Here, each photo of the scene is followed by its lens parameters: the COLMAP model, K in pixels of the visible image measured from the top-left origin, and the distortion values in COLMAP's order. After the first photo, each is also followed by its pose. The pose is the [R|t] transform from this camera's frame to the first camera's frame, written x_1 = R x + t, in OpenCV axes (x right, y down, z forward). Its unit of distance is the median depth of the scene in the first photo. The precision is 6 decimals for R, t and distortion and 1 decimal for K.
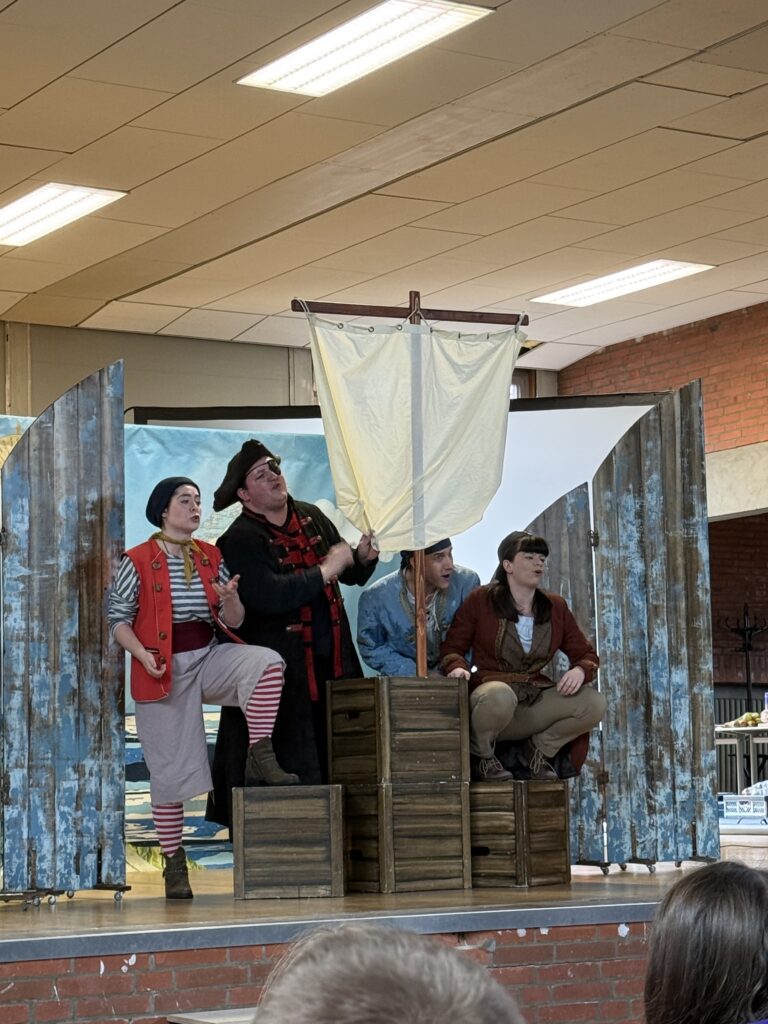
lens RADIAL K [[2384.2, 0, 383.9], [0, 2384.2, 511.9], [0, 0, 1]] dist [0.037686, 0.000000]
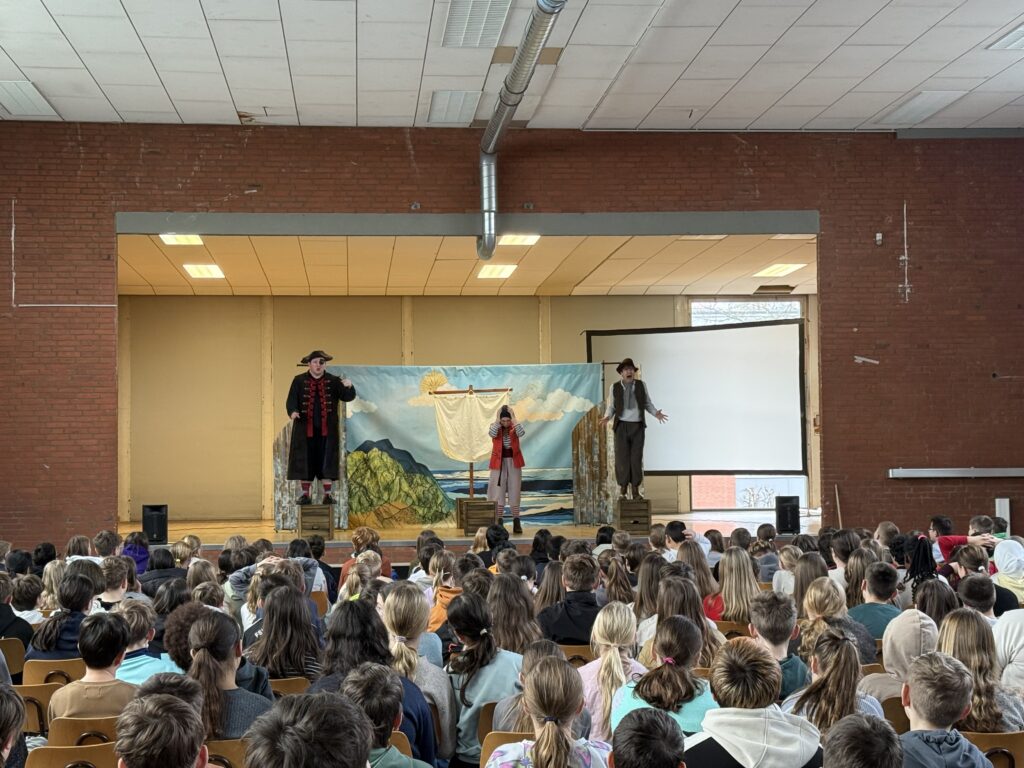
lens RADIAL K [[1652.7, 0, 510.6], [0, 1652.7, 382.1], [0, 0, 1]] dist [0.137535, 0.000000]
pose [[0.892815, -0.012375, -0.450253, 0.563027], [0.043040, 0.997392, 0.057932, -0.090619], [0.448362, -0.071102, 0.891019, -0.499856]]
